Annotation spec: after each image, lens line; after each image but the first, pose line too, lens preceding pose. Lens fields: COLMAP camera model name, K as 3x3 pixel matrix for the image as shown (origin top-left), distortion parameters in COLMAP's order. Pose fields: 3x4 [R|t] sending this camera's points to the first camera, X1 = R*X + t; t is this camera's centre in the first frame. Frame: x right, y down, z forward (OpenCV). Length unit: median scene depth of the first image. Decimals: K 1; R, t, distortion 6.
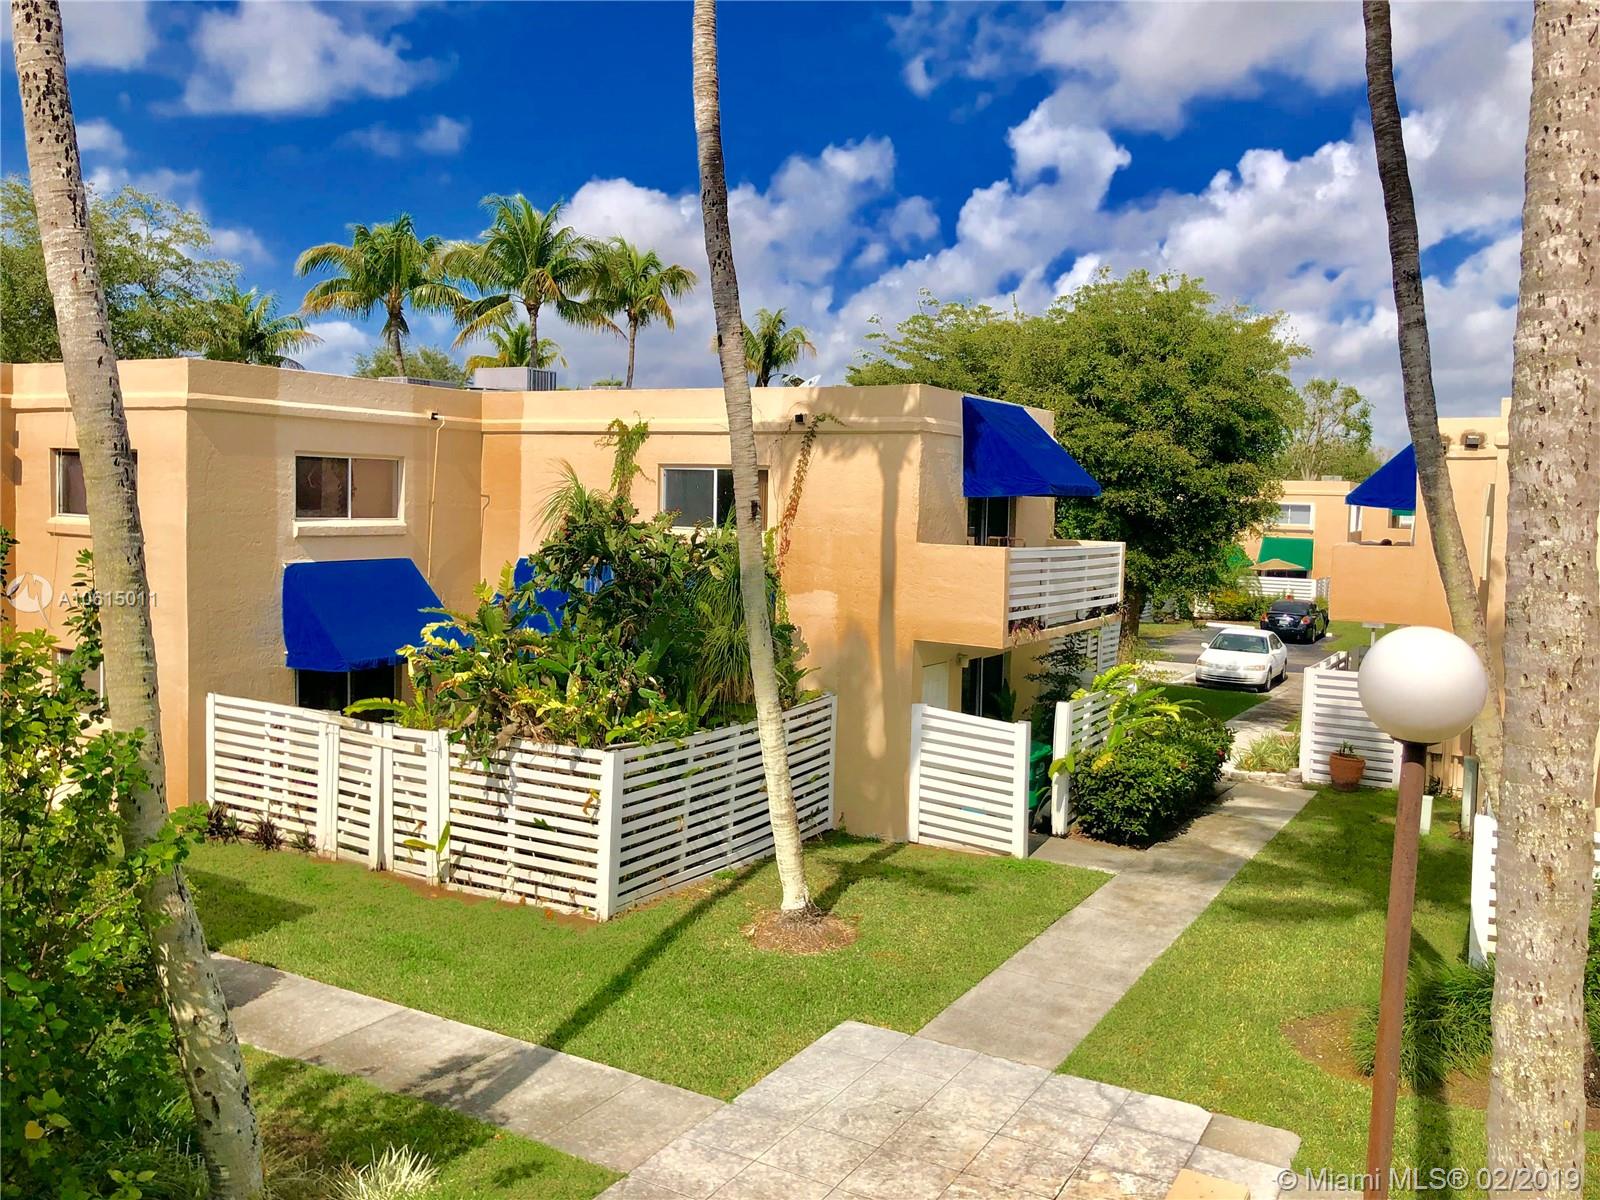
lens RADIAL K [[1309.7, 0, 800.0], [0, 1309.7, 600.0], [0, 0, 1]] dist [0.075735, -0.118868]
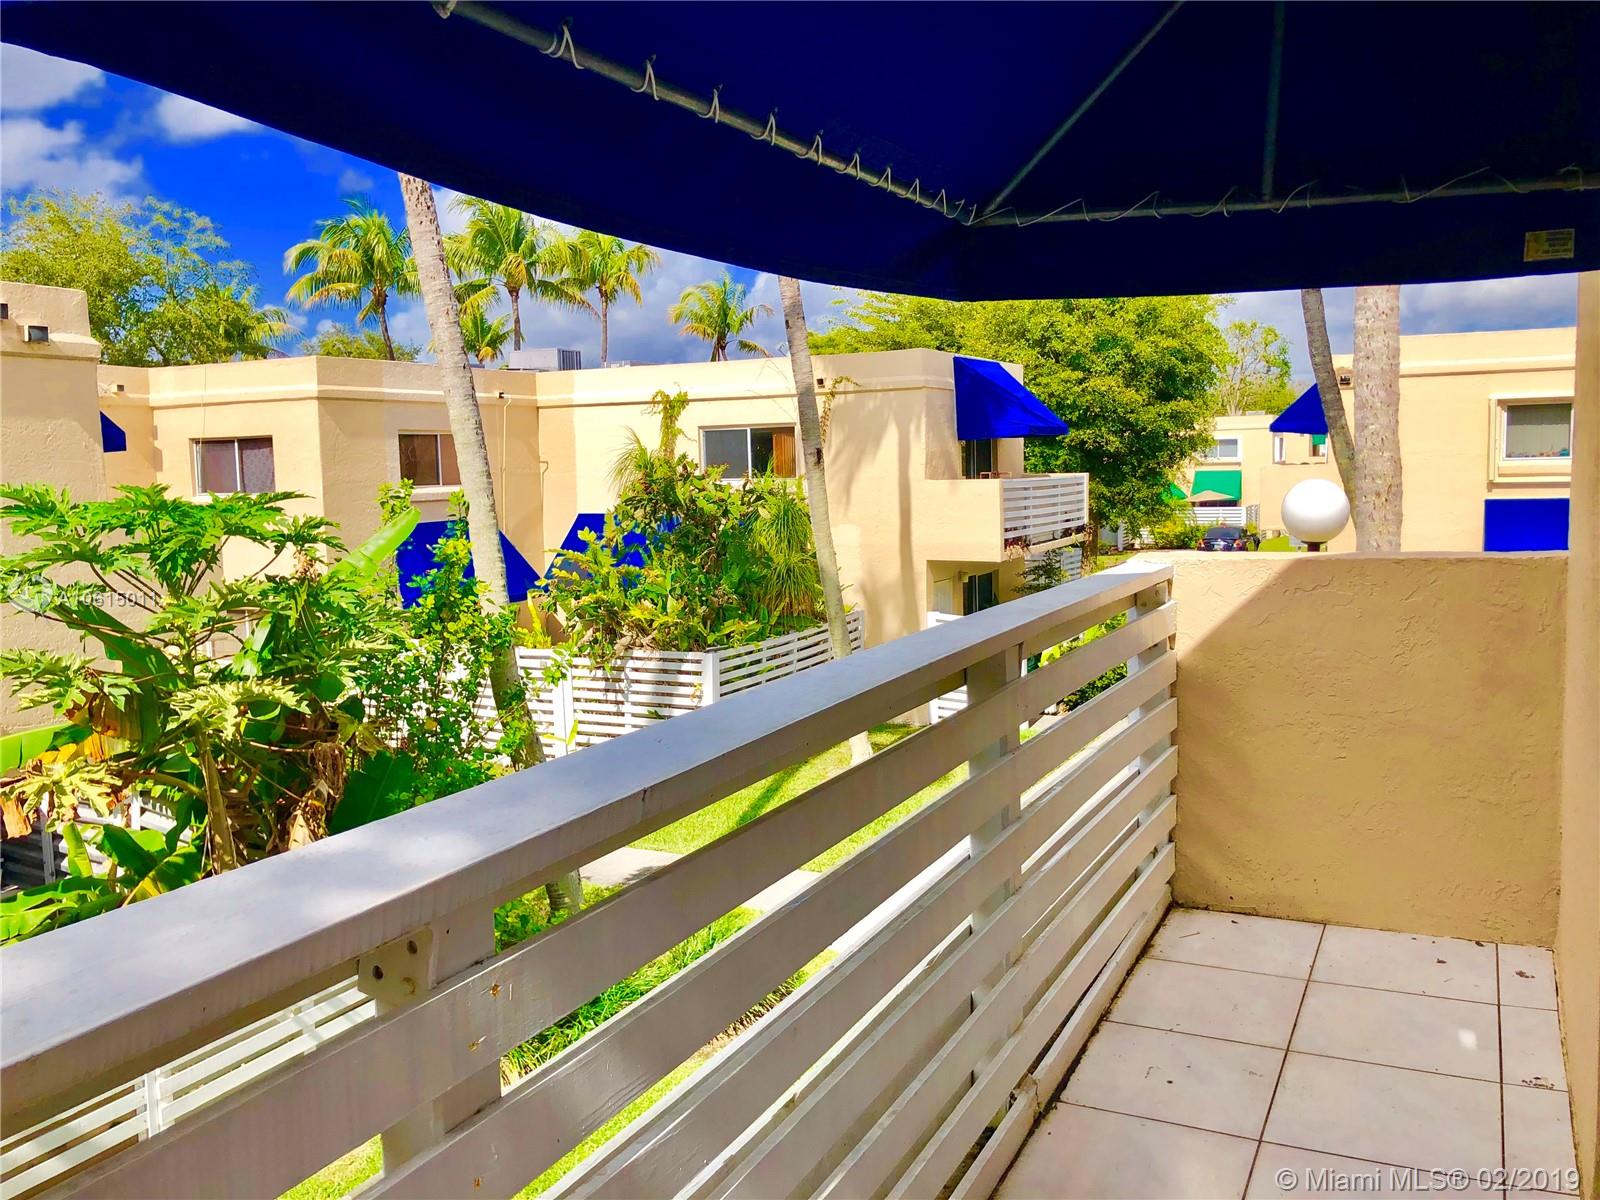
lens RADIAL K [[1366.7, 0, 772.4], [0, 1366.7, 615.0], [0, 0, 1]] dist [0.155711, -0.497326]
pose [[0.997504, -0.056939, 0.041754, -0.104516], [0.055571, 0.997902, 0.033221, 0.029413], [-0.043558, -0.030818, 0.998575, -0.250593]]
